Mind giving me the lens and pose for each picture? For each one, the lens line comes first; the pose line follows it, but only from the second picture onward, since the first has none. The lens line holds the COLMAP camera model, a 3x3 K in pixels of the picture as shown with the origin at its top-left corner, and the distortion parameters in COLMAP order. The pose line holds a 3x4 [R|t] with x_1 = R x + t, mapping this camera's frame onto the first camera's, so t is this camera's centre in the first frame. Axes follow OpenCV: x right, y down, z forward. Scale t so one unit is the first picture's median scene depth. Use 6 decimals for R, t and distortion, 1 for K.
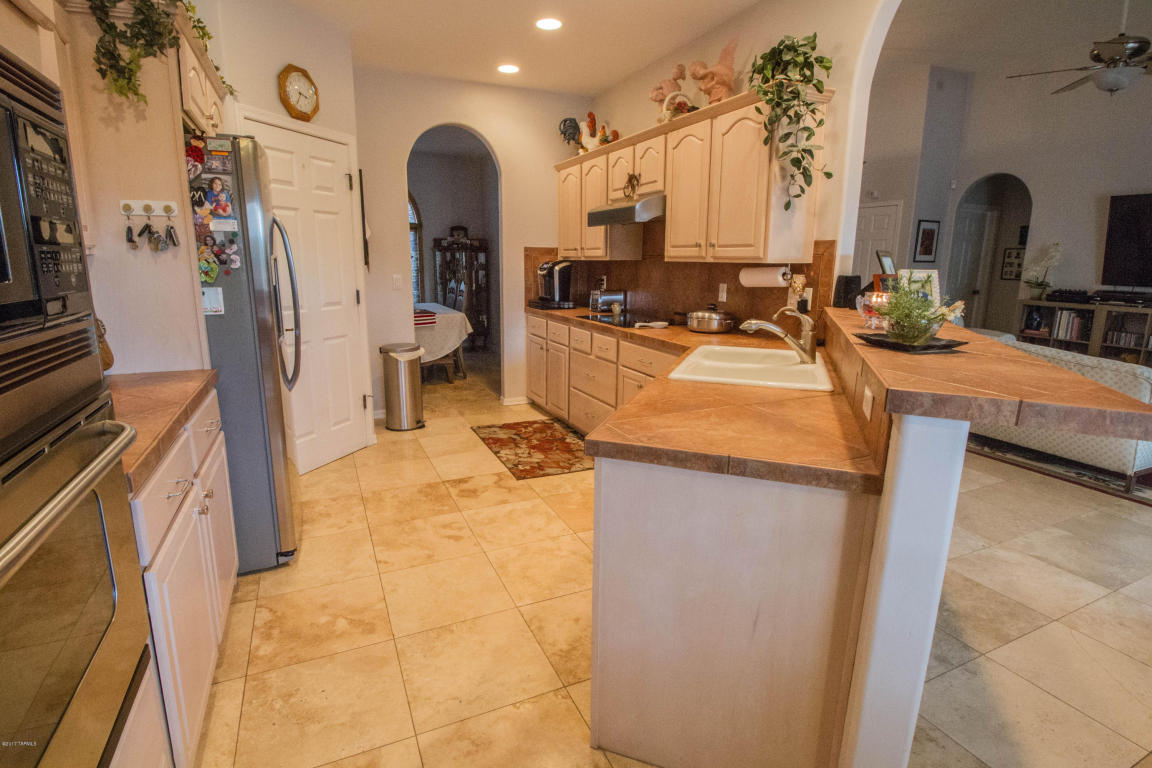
lens RADIAL K [[549.3, 0, 560.7], [0, 549.3, 372.9], [0, 0, 1]] dist [-0.003023, -0.010828]
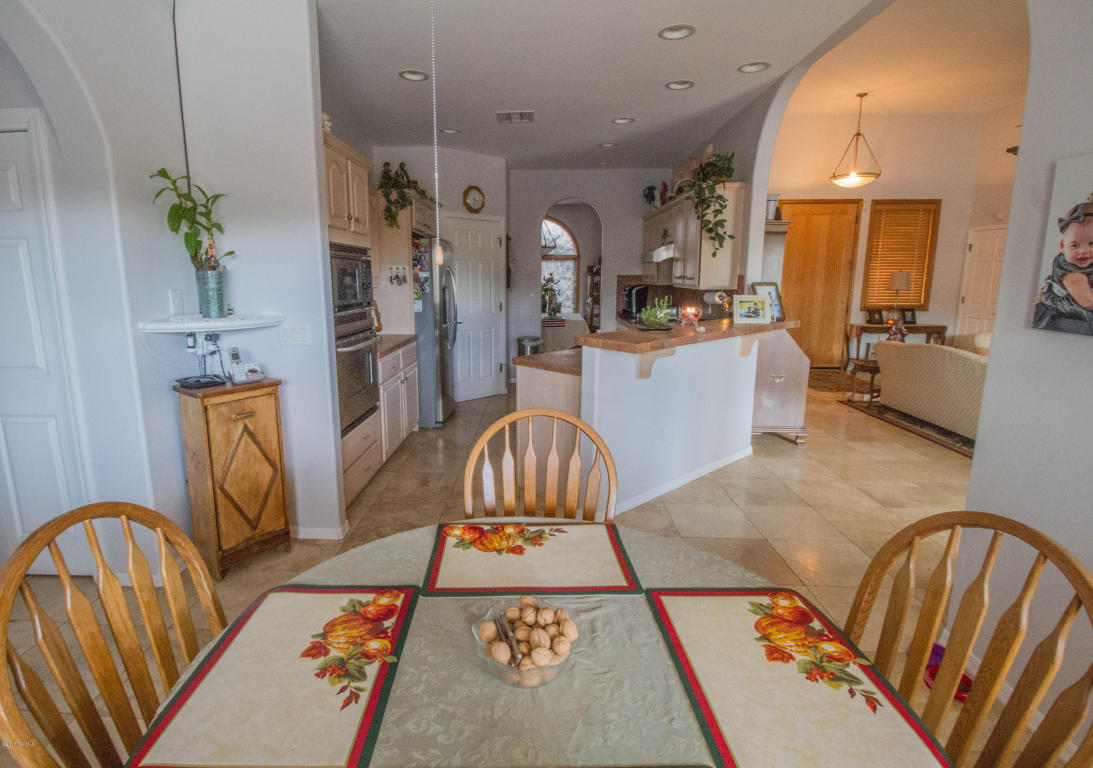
lens RADIAL K [[554.9, 0, 523.3], [0, 554.9, 376.8], [0, 0, 1]] dist [-0.009978, -0.002206]
pose [[0.890010, 0.073473, -0.449983, 0.529666], [-0.083077, 0.996542, -0.001601, 0.084629], [0.448309, 0.038808, 0.893036, -0.561663]]
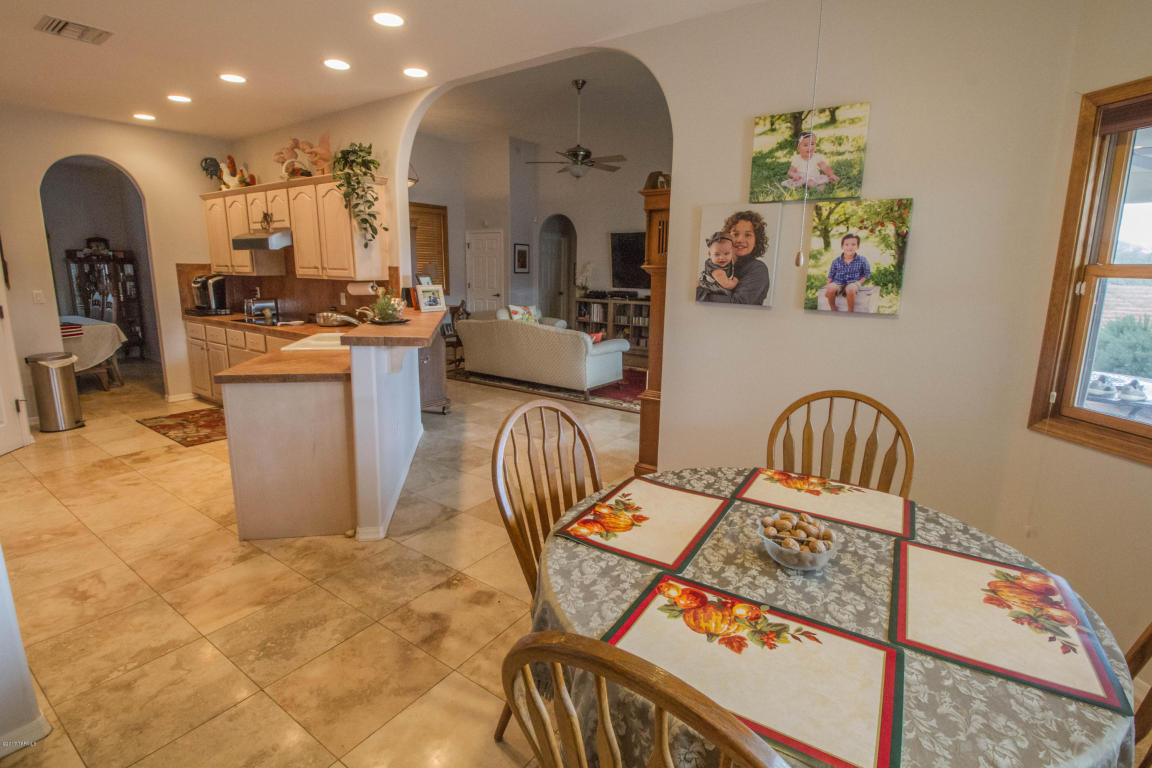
lens RADIAL K [[549.3, 0, 575.8], [0, 549.3, 372.9], [0, 0, 1]] dist [-0.003023, -0.010828]
pose [[0.855247, -0.092430, 0.509911, 0.062081], [0.095704, 0.995211, 0.019879, 0.078786], [-0.509307, 0.031799, 0.859997, -0.558503]]
